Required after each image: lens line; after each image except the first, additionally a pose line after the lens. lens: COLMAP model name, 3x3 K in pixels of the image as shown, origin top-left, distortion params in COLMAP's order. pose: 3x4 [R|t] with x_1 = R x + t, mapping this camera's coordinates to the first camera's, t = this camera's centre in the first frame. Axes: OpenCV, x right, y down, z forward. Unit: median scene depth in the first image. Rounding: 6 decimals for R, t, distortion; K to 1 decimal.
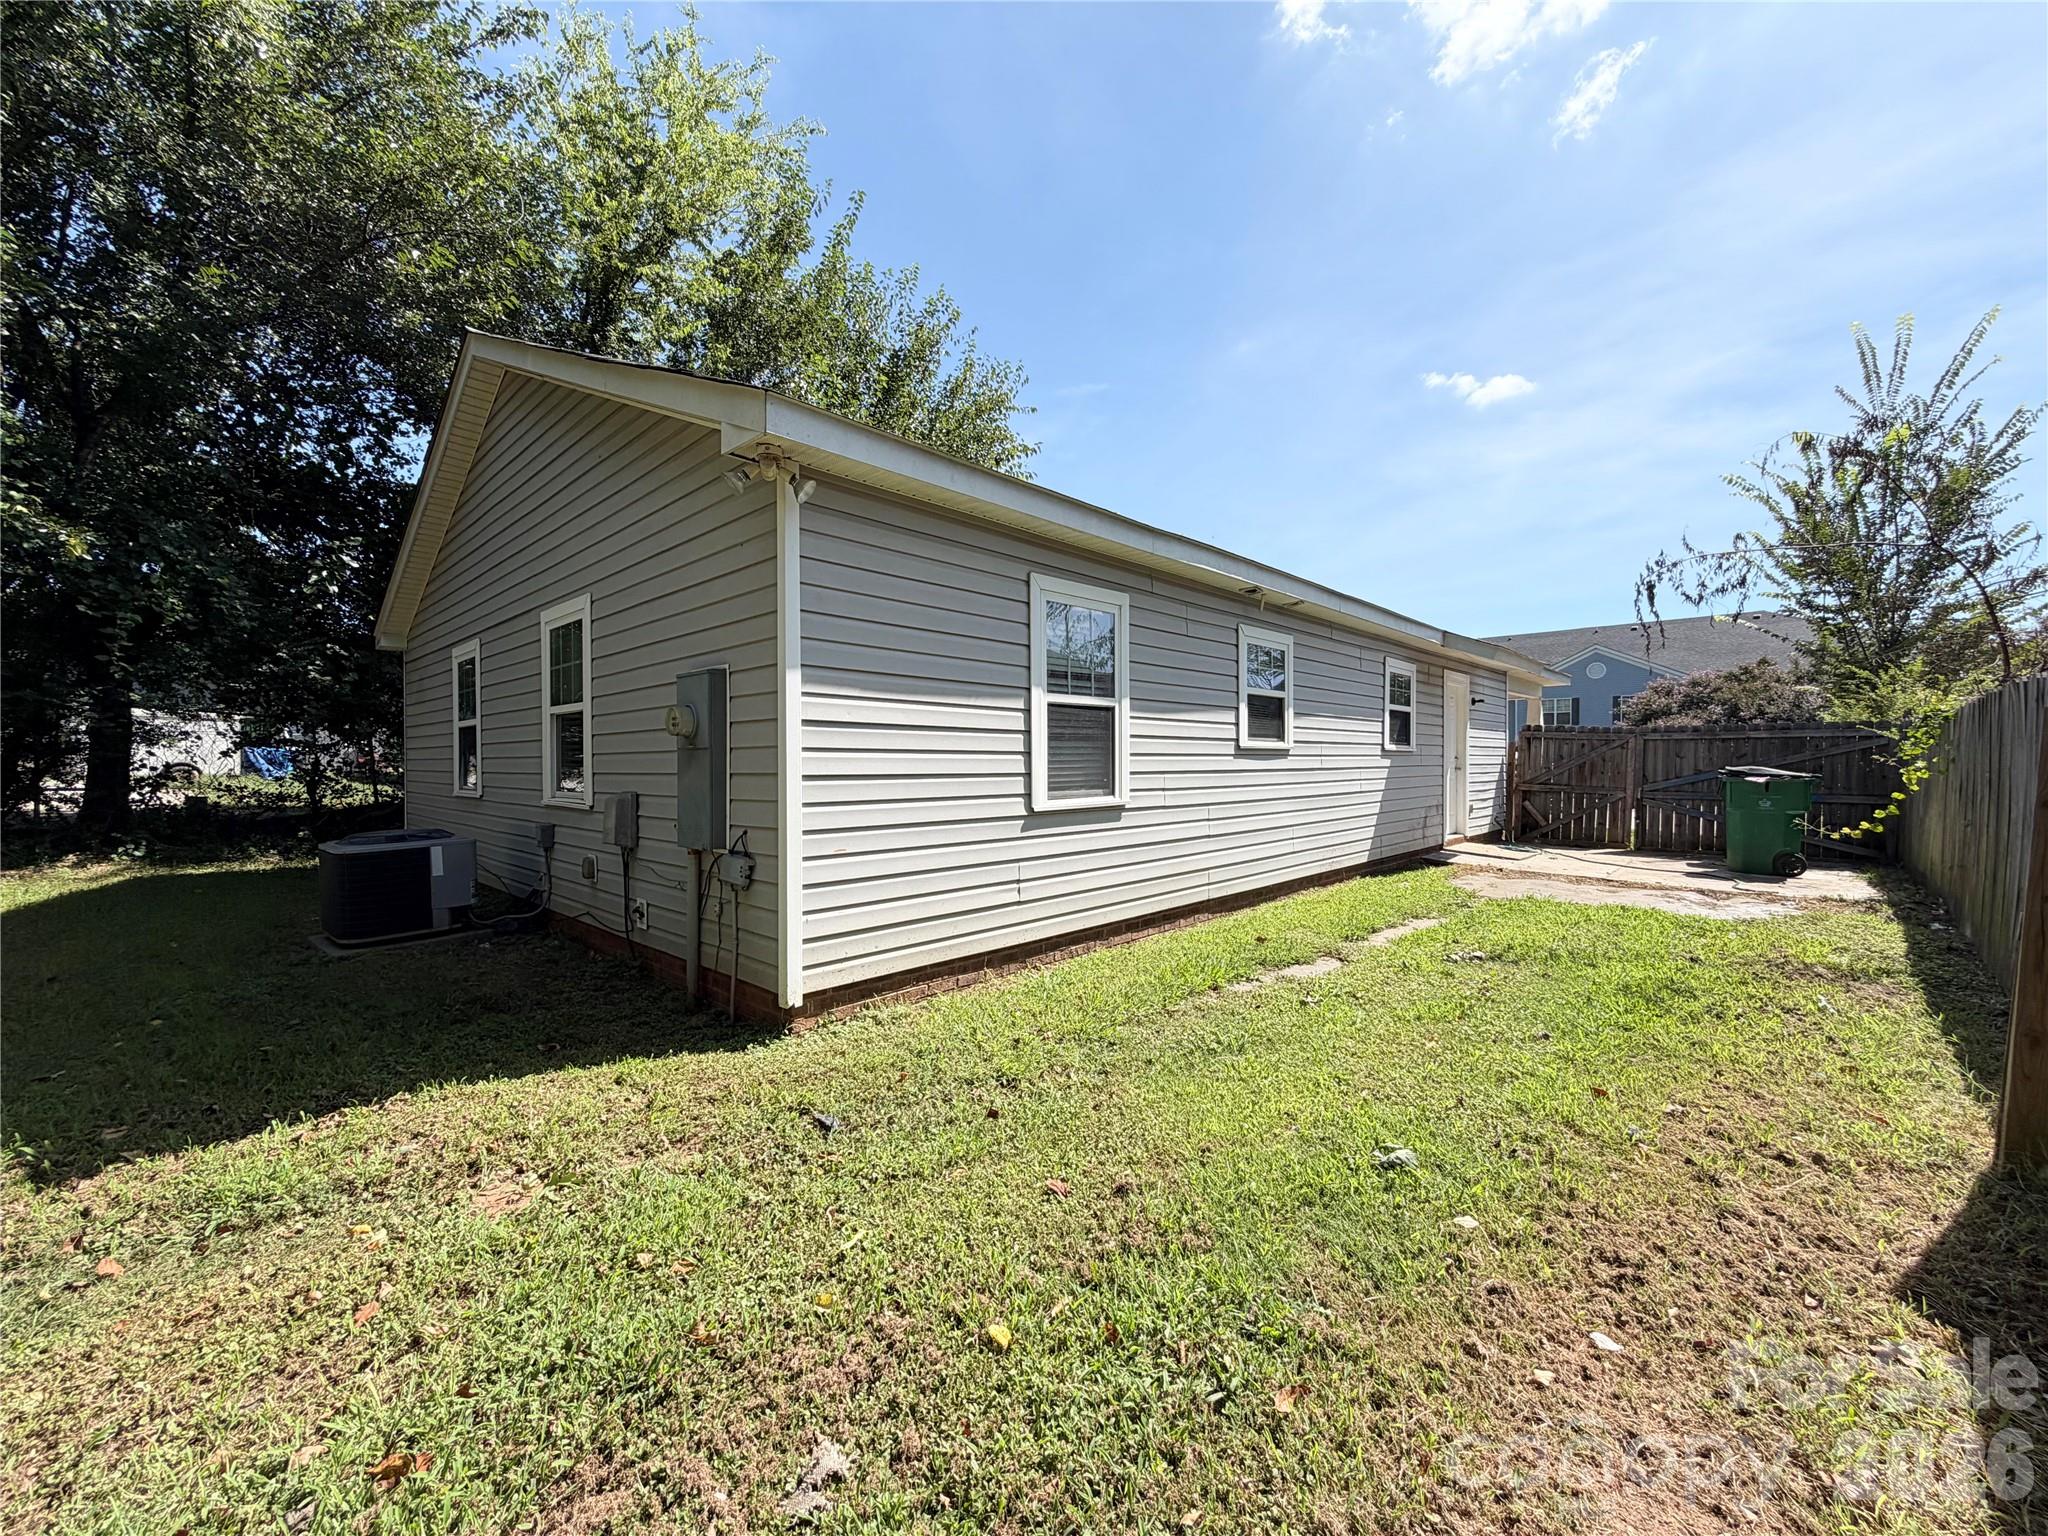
lens RADIAL K [[815.7, 0, 1021.7], [0, 815.7, 774.9], [0, 0, 1]] dist [0.001343, -0.000562]
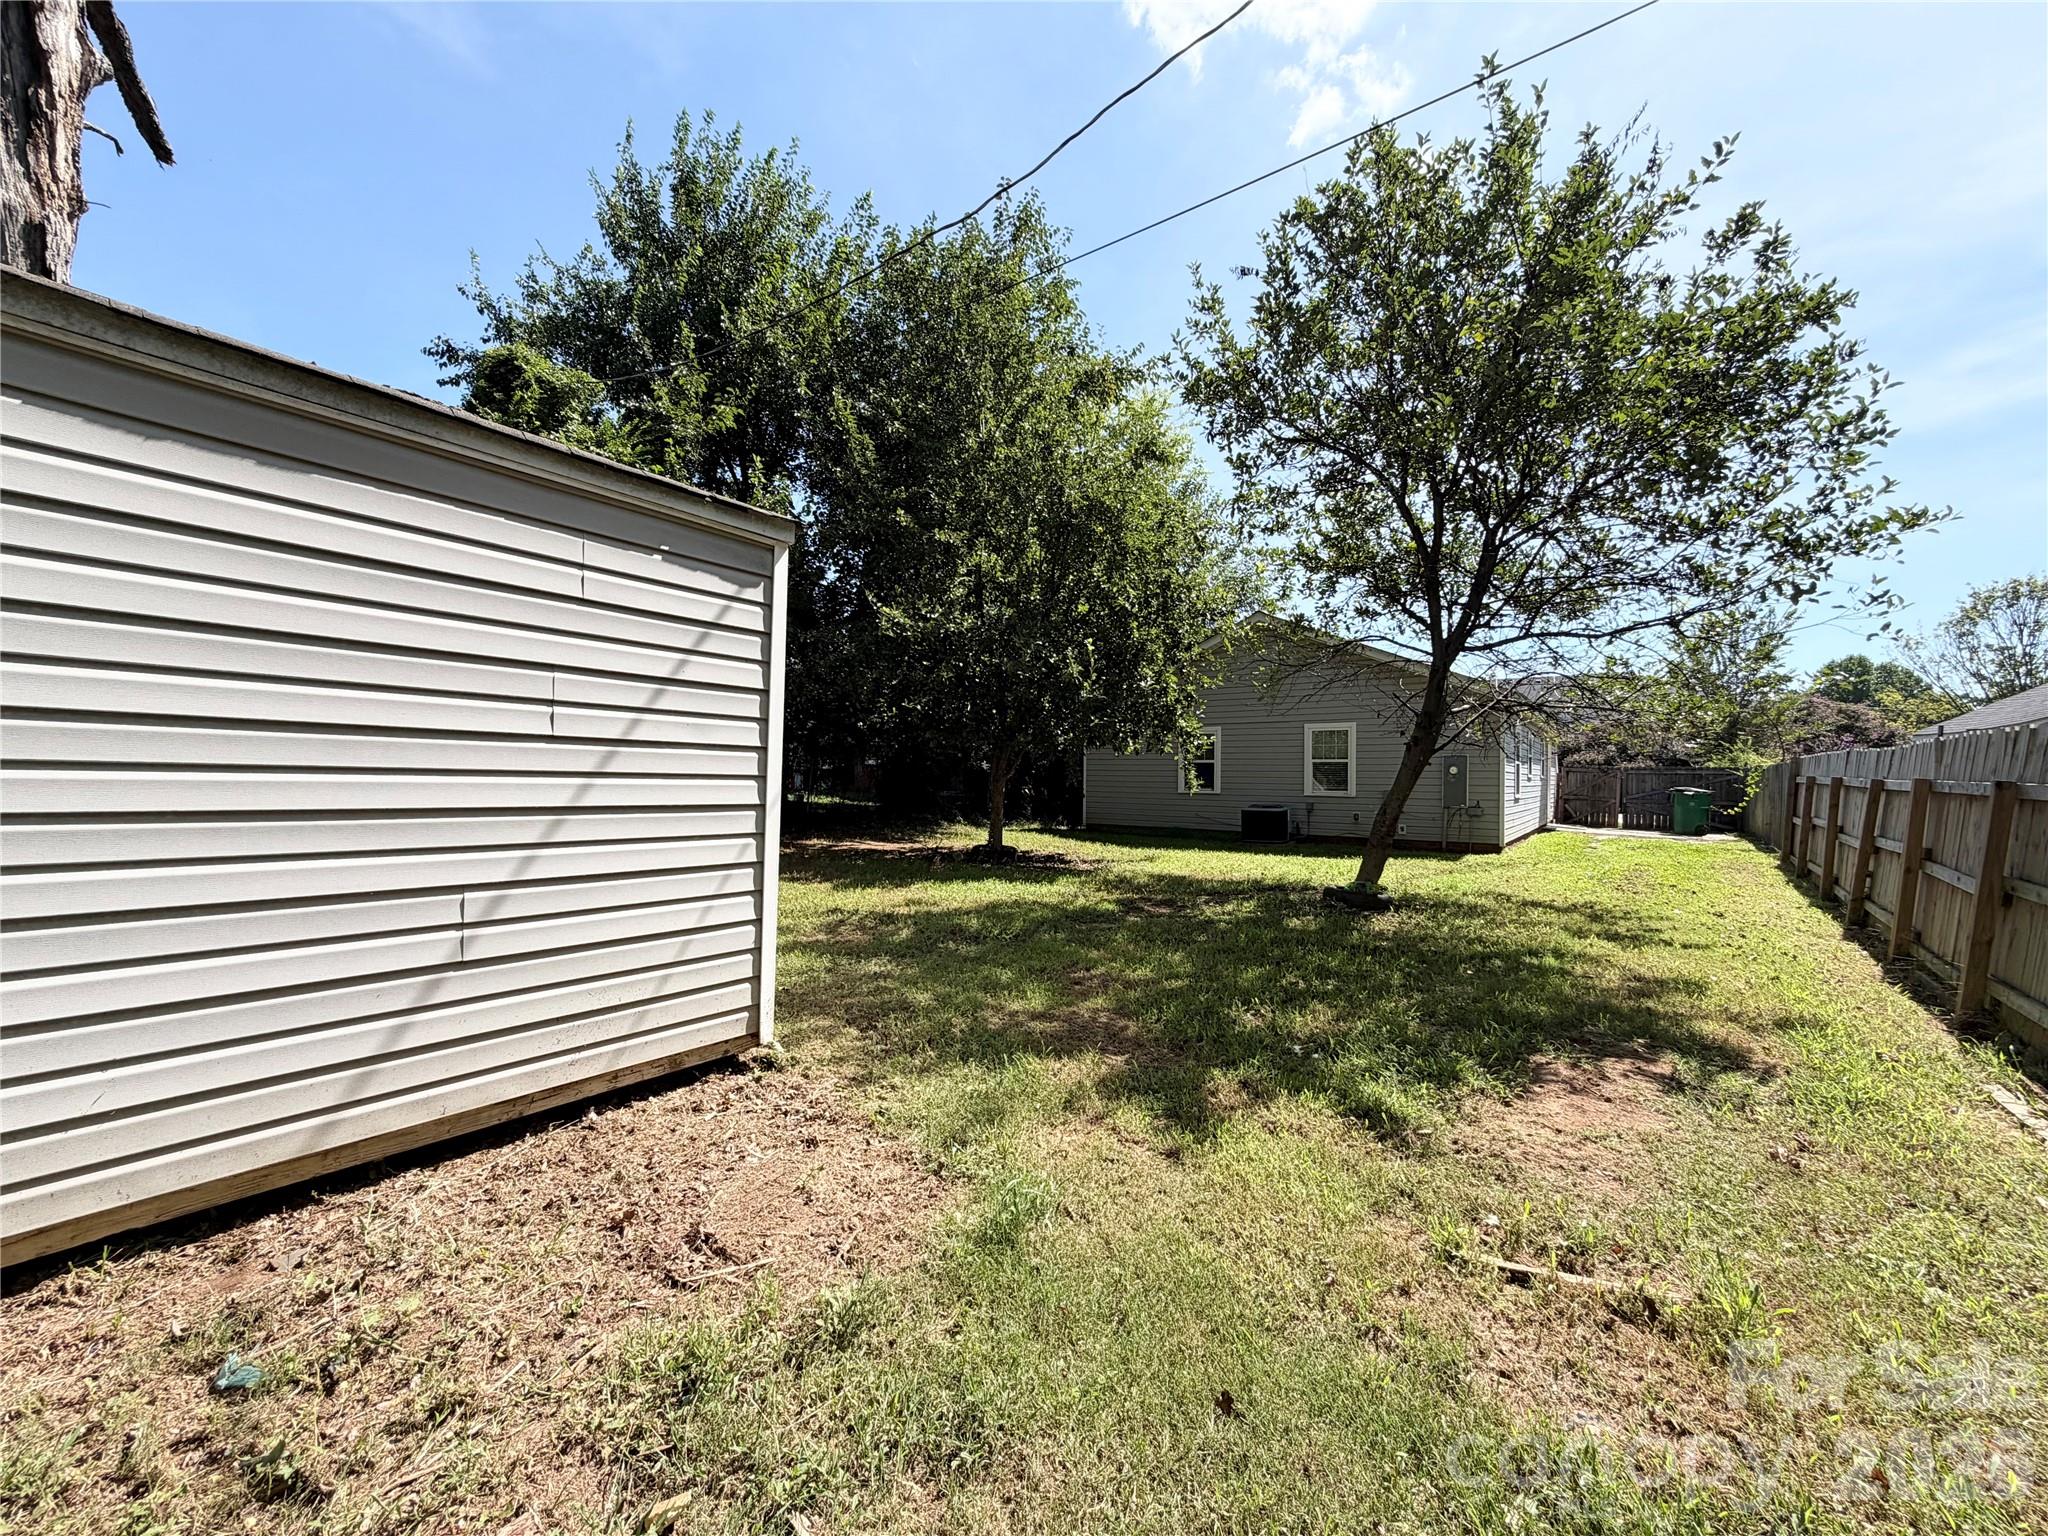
lens RADIAL K [[815.7, 0, 1013.1], [0, 815.7, 762.0], [0, 0, 1]] dist [0.001343, -0.000562]
pose [[0.994597, 0.019834, 0.101897, -1.145346], [-0.016382, 0.999267, -0.034612, 0.026421], [-0.102508, 0.032756, 0.994193, -1.018424]]
